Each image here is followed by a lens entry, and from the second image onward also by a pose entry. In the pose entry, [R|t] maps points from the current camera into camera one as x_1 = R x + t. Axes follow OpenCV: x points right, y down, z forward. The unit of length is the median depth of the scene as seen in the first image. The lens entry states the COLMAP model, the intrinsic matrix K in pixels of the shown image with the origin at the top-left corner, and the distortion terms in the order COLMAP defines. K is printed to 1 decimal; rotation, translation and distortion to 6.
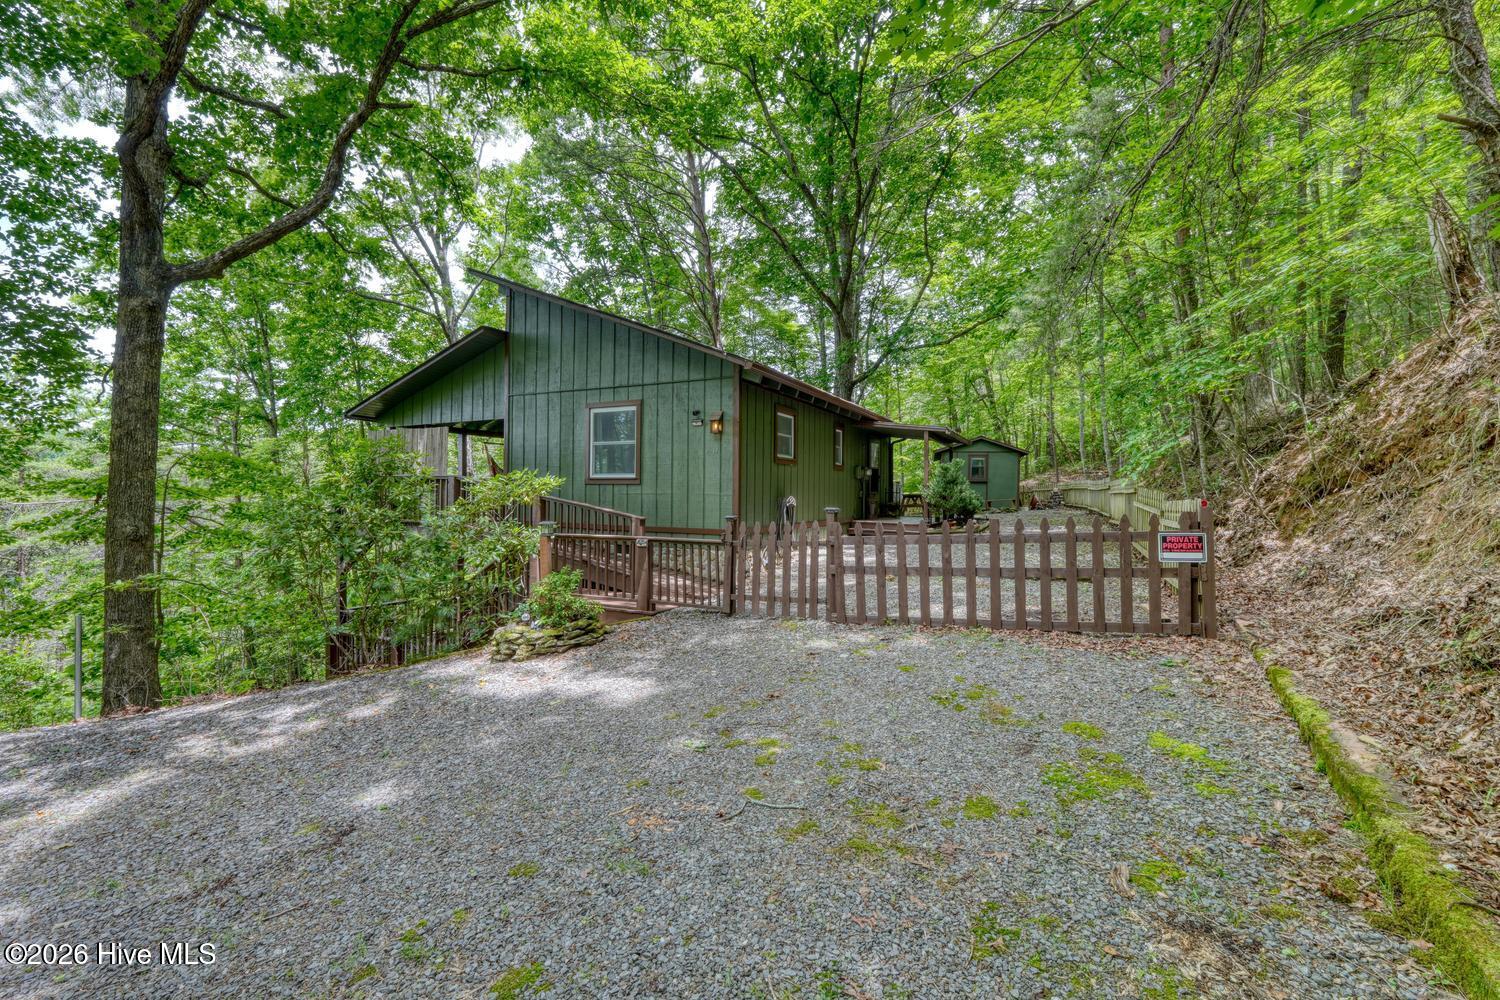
lens RADIAL K [[636.2, 0, 752.4], [0, 636.2, 493.5], [0, 0, 1]] dist [-0.004563, 0.002065]
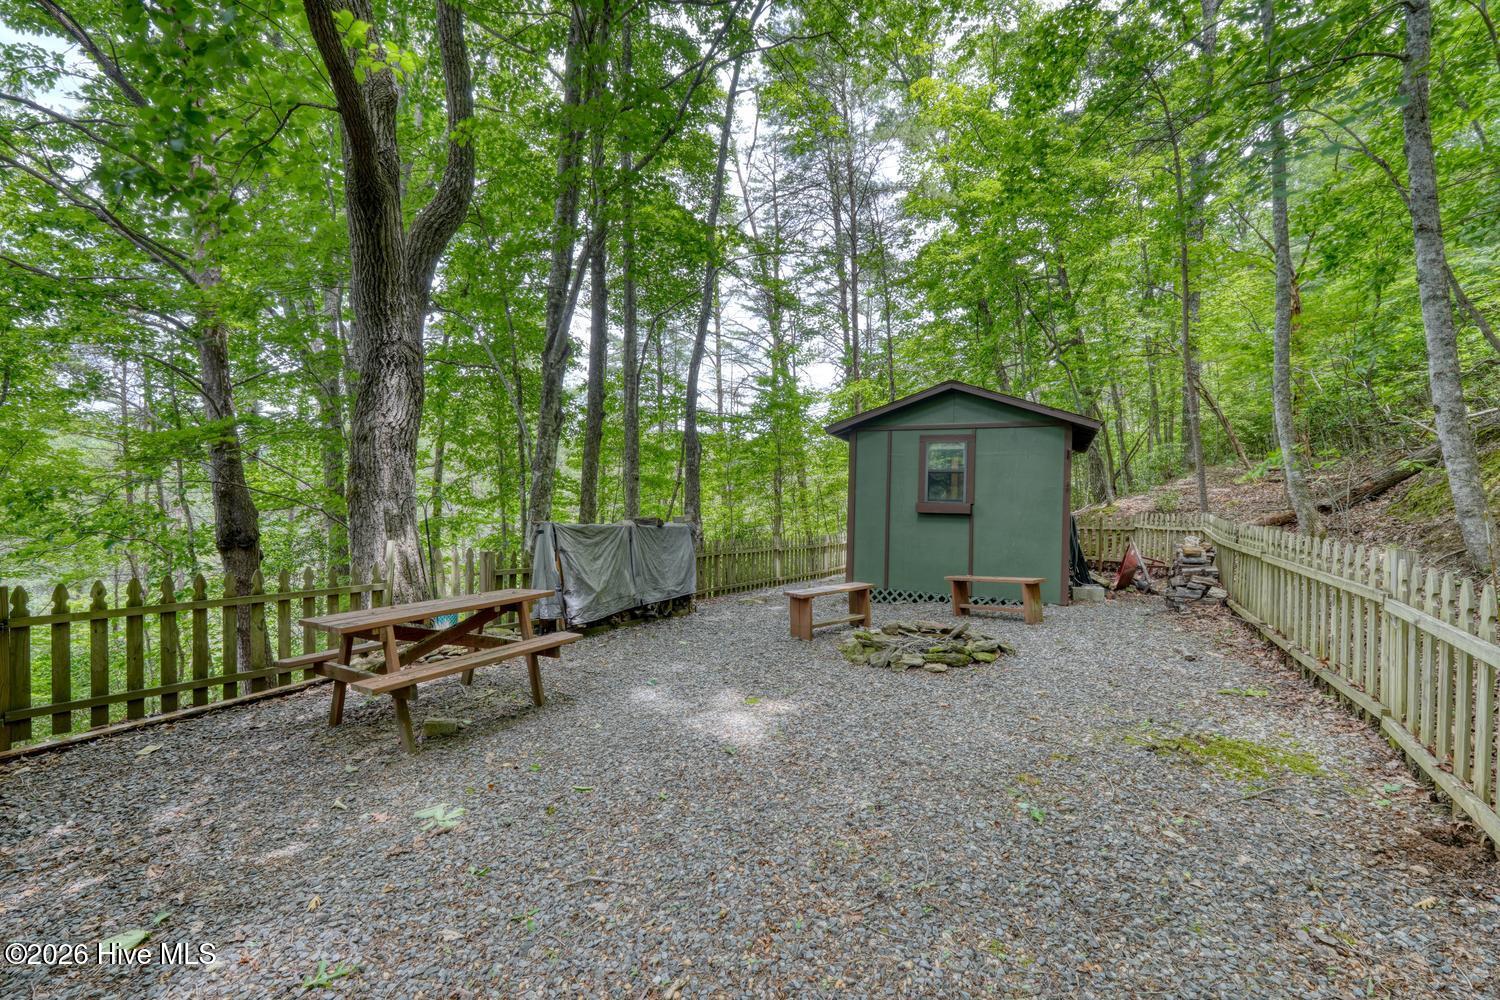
lens RADIAL K [[636.2, 0, 750.7], [0, 636.2, 496.5], [0, 0, 1]] dist [-0.004563, 0.002065]
pose [[0.983344, 0.005465, -0.181671, 0.317135], [-0.004317, 0.999968, 0.006710, -0.029671], [0.181701, -0.005814, 0.983337, 0.647542]]
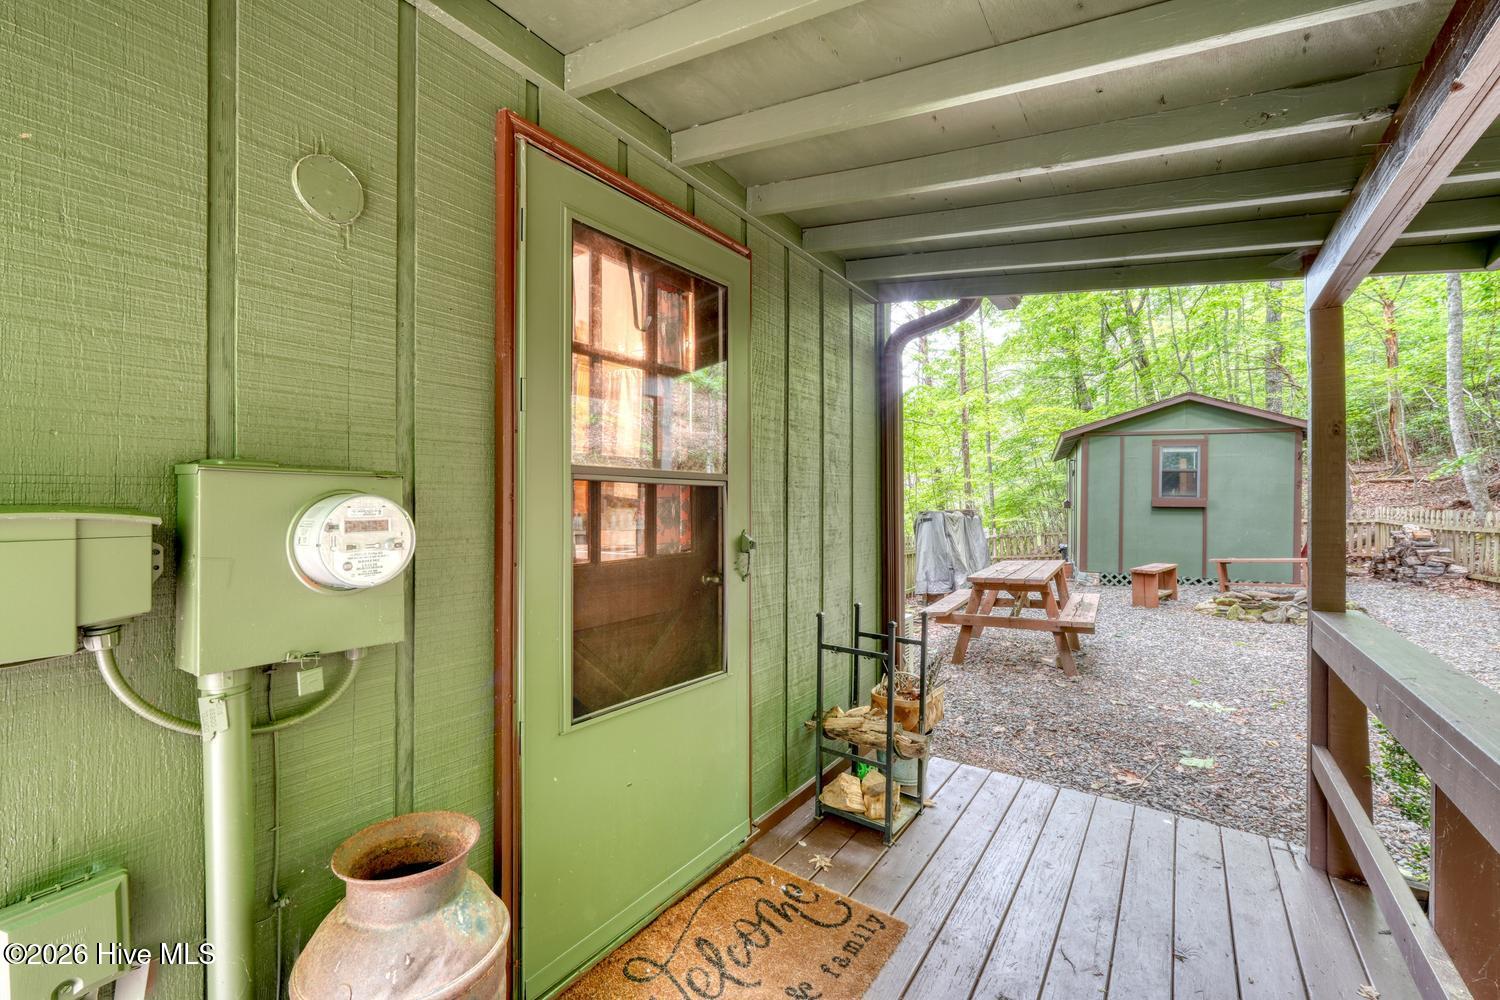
lens RADIAL K [[636.2, 0, 743.6], [0, 636.2, 496.9], [0, 0, 1]] dist [-0.004563, 0.002065]
pose [[0.988824, 0.000460, -0.149084, 0.143438], [-0.001212, 0.999987, -0.004952, -0.022736], [0.149079, 0.005078, 0.988812, 0.568219]]
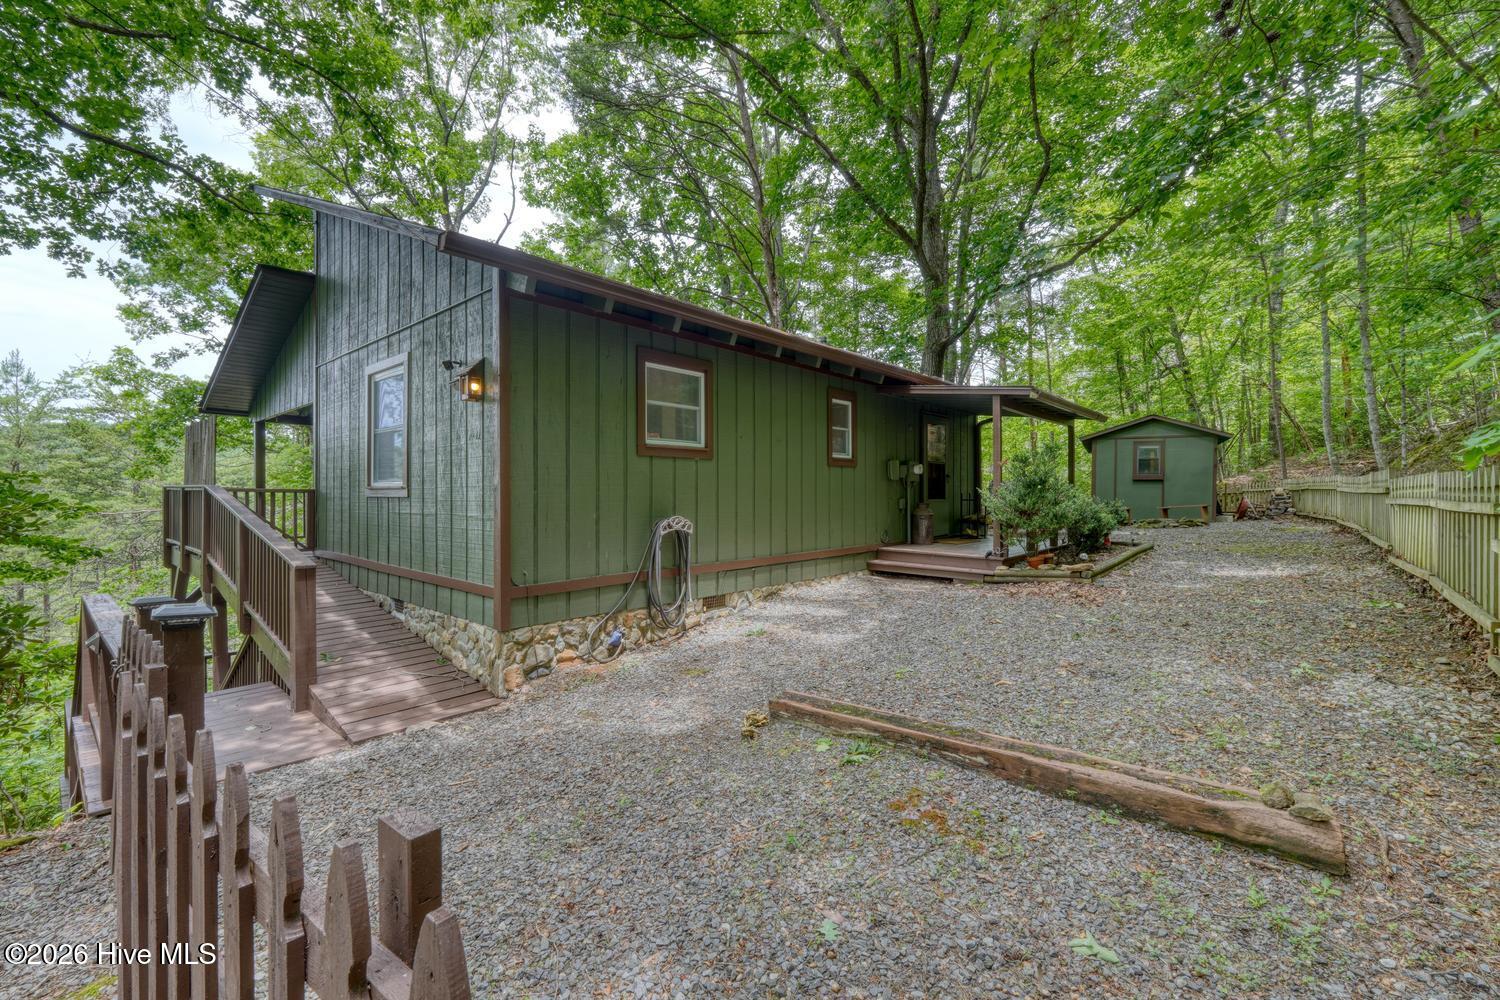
lens RADIAL K [[636.2, 0, 751.1], [0, 636.2, 493.8], [0, 0, 1]] dist [-0.004563, 0.002065]
pose [[0.966022, -0.005382, -0.258405, 0.113729], [0.005799, 0.999983, 0.000851, -0.006380], [0.258396, -0.002321, 0.966036, 0.213571]]
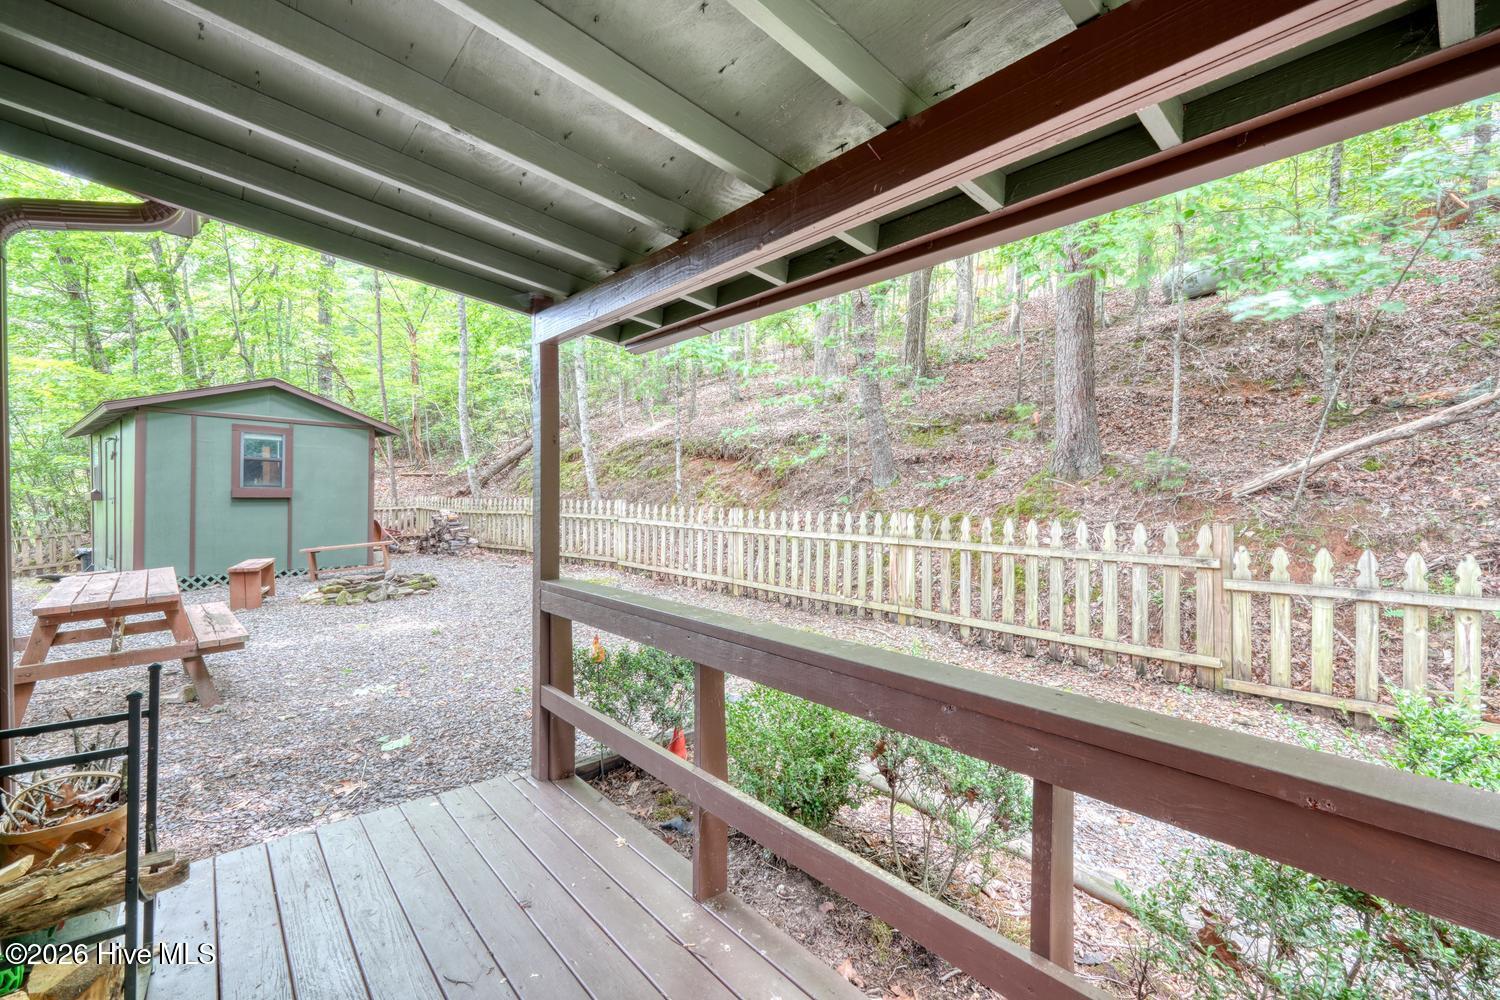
lens RADIAL K [[636.2, 0, 753.3], [0, 636.2, 494.5], [0, 0, 1]] dist [-0.004563, 0.002065]
pose [[0.391363, -0.004569, 0.920225, 0.121084], [-0.001553, 0.999983, 0.005625, -0.023214], [-0.920235, -0.003630, 0.391349, 0.588112]]
